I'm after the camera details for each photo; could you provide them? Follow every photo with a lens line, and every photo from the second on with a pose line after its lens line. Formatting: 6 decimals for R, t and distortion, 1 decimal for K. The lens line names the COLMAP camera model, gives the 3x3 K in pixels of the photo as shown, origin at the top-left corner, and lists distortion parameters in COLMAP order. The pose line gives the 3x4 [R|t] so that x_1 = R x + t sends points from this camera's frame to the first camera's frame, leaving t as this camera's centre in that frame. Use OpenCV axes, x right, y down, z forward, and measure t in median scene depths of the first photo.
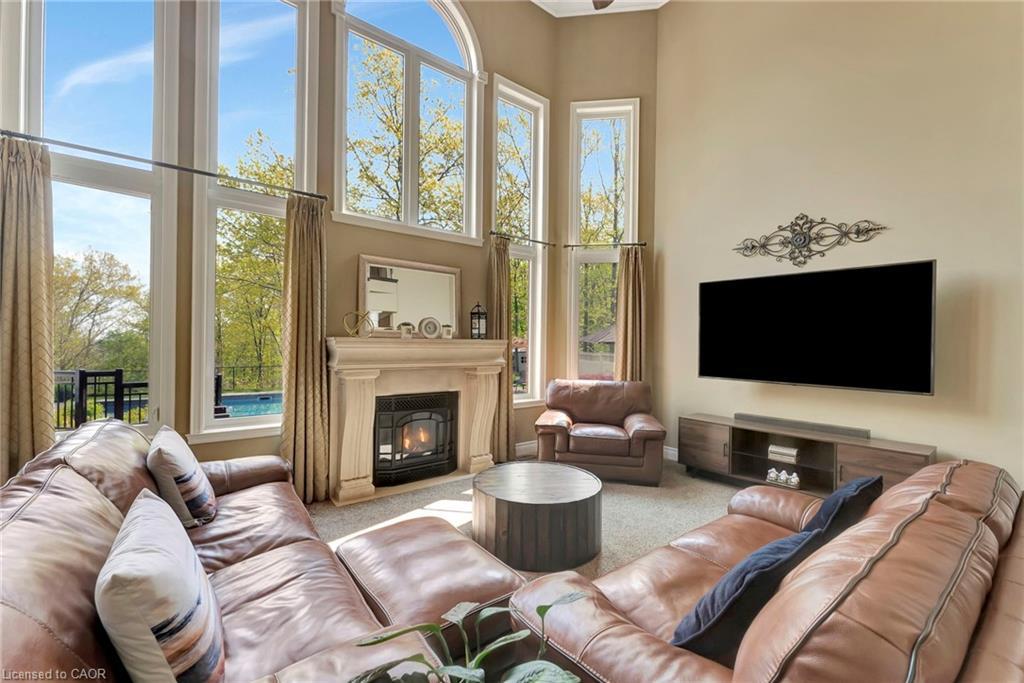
lens RADIAL K [[415.8, 0, 507.4], [0, 415.8, 343.2], [0, 0, 1]] dist [-0.001018, 0.000038]
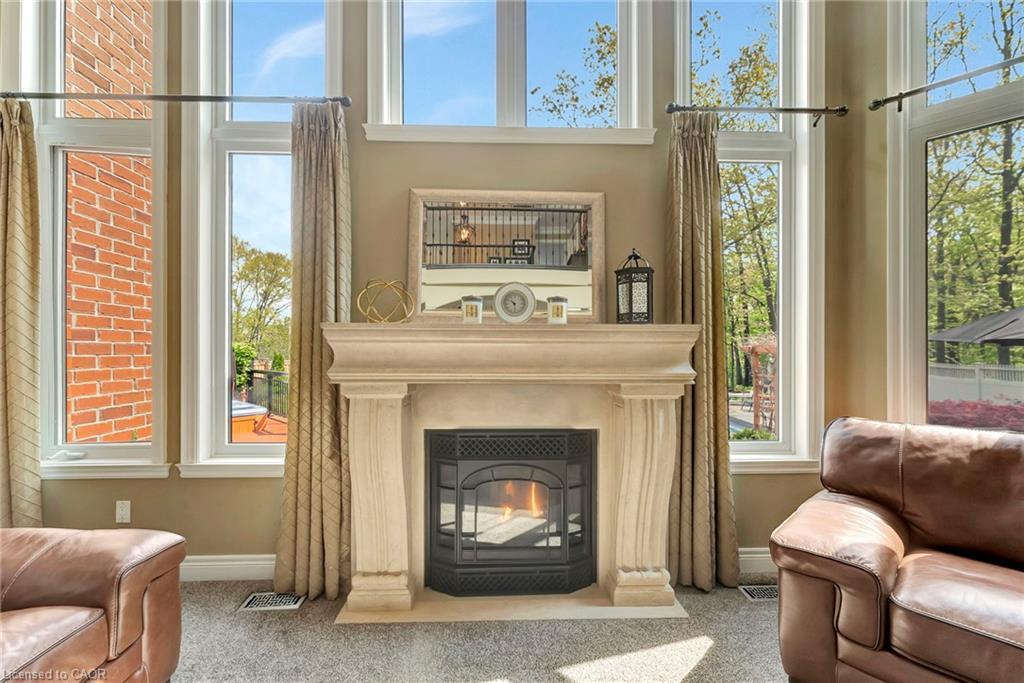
lens RADIAL K [[415.8, 0, 508.7], [0, 415.8, 348.0], [0, 0, 1]] dist [-0.001018, 0.000038]
pose [[0.814241, -0.014126, -0.580355, 0.091177], [0.007523, 0.999877, -0.013783, 0.022594], [0.580478, 0.006857, 0.814247, 0.526688]]
